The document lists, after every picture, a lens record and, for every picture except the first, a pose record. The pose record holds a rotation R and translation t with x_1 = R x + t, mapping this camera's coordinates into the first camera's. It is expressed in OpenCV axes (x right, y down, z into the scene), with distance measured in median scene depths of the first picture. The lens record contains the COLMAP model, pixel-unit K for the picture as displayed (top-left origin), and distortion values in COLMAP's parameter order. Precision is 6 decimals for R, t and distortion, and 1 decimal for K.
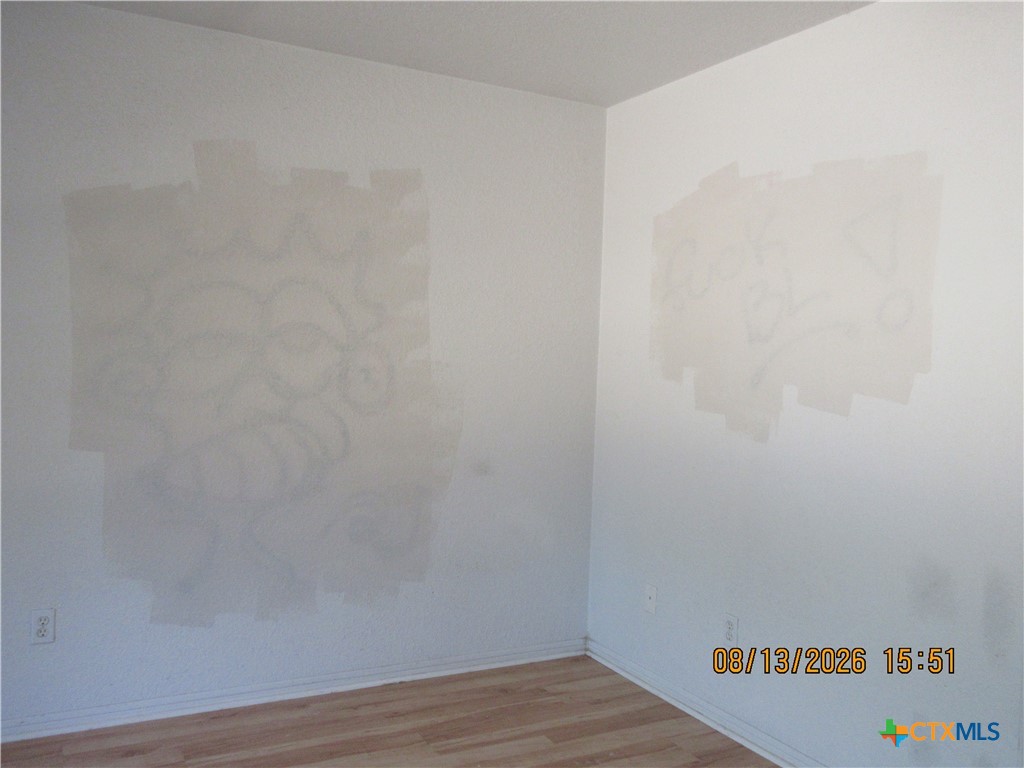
lens RADIAL K [[914.7, 0, 510.9], [0, 914.7, 380.7], [0, 0, 1]] dist [0.022939, 0.013513]
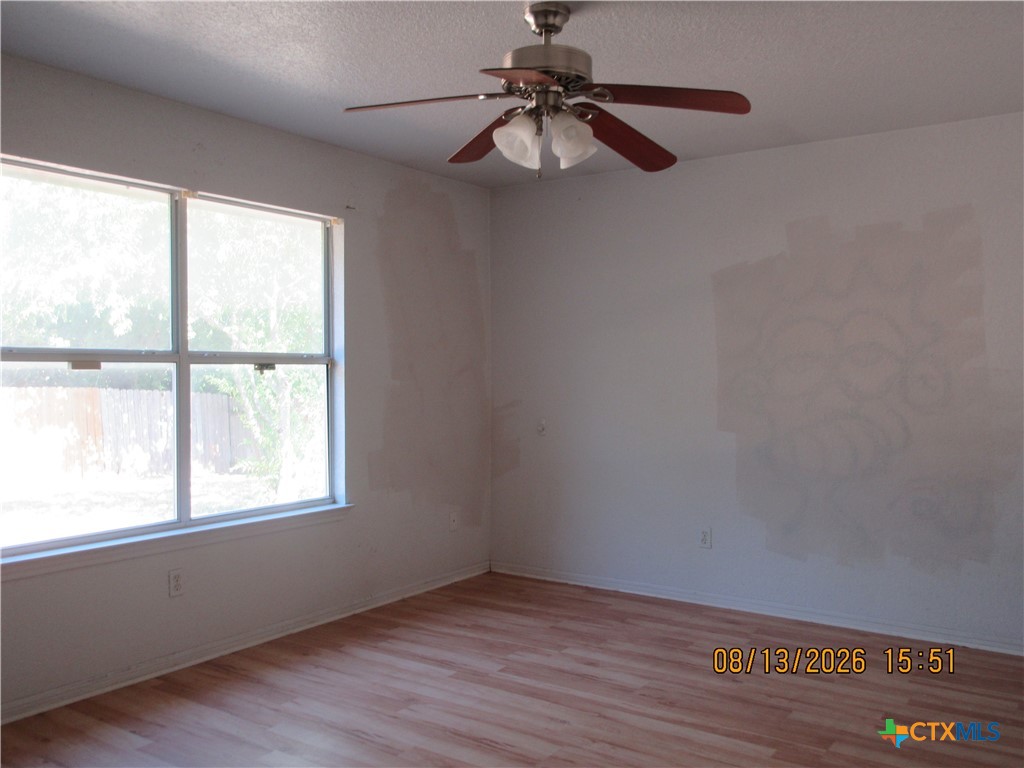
lens RADIAL K [[895.4, 0, 512.0], [0, 895.4, 384.0], [0, 0, 1]] dist [0.007586, 0.003761]
pose [[0.454678, -0.024457, -0.890320, 0.676574], [-0.013996, 0.999303, -0.034598, 0.047563], [0.890546, 0.028192, 0.454018, -0.033098]]
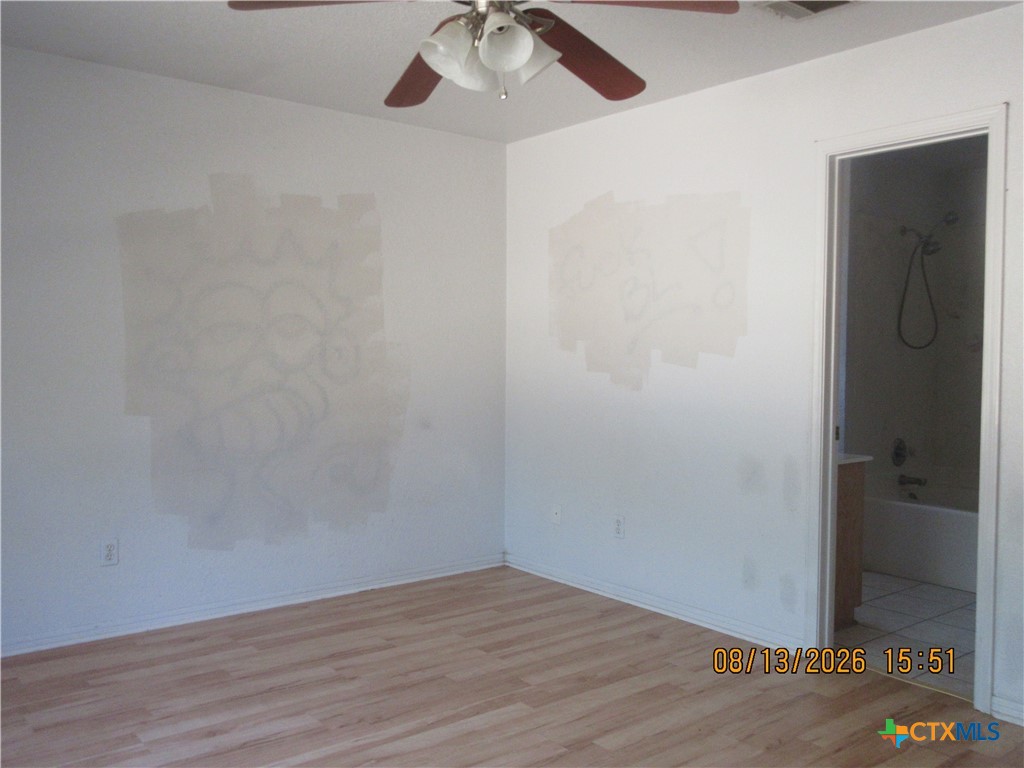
lens RADIAL K [[895.4, 0, 512.0], [0, 895.4, 384.0], [0, 0, 1]] dist [0.007586, 0.003761]
pose [[0.982538, -0.035842, 0.182575, -0.155130], [0.034261, 0.999343, 0.011810, 0.031564], [-0.182879, -0.005349, 0.983121, -0.298602]]
